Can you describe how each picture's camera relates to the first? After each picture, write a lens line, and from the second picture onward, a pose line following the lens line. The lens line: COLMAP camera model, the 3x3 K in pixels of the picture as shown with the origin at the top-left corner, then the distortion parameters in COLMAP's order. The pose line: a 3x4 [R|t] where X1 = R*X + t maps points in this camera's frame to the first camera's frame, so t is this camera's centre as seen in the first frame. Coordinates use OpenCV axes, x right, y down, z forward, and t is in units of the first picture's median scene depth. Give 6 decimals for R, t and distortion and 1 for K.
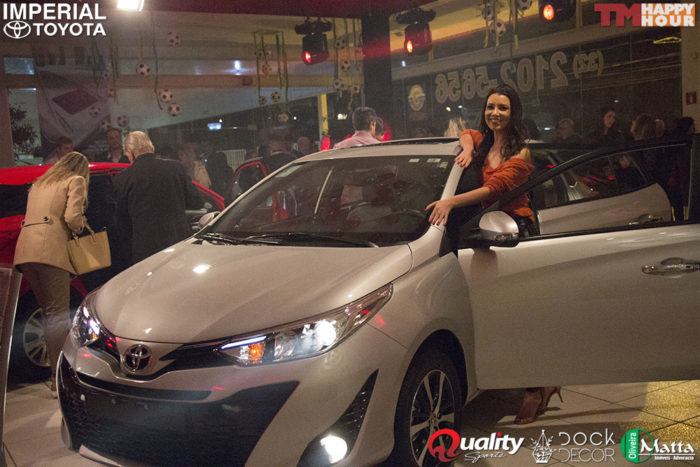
lens RADIAL K [[828.4, 0, 350.0], [0, 828.4, 233.5], [0, 0, 1]] dist [0.042330, 0.035235]
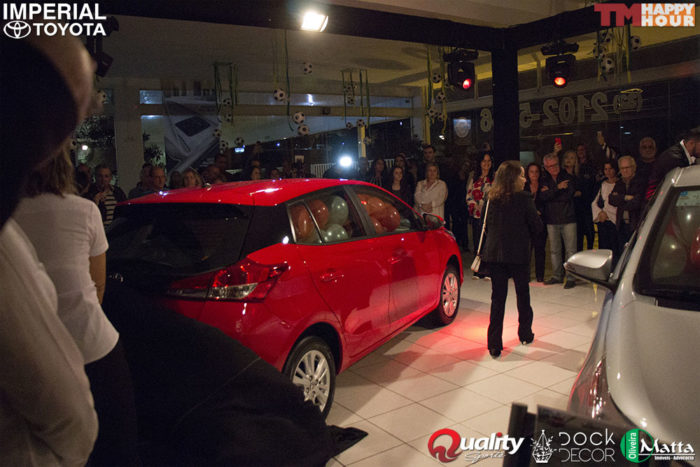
lens RADIAL K [[576.7, 0, 350.0], [0, 576.7, 233.5], [0, 0, 1]] dist [-0.100243, 0.005840]
pose [[0.999222, 0.009139, 0.038358, -0.135918], [-0.009650, 0.999867, 0.013160, -0.015857], [-0.038232, -0.013520, 0.999177, 0.166393]]
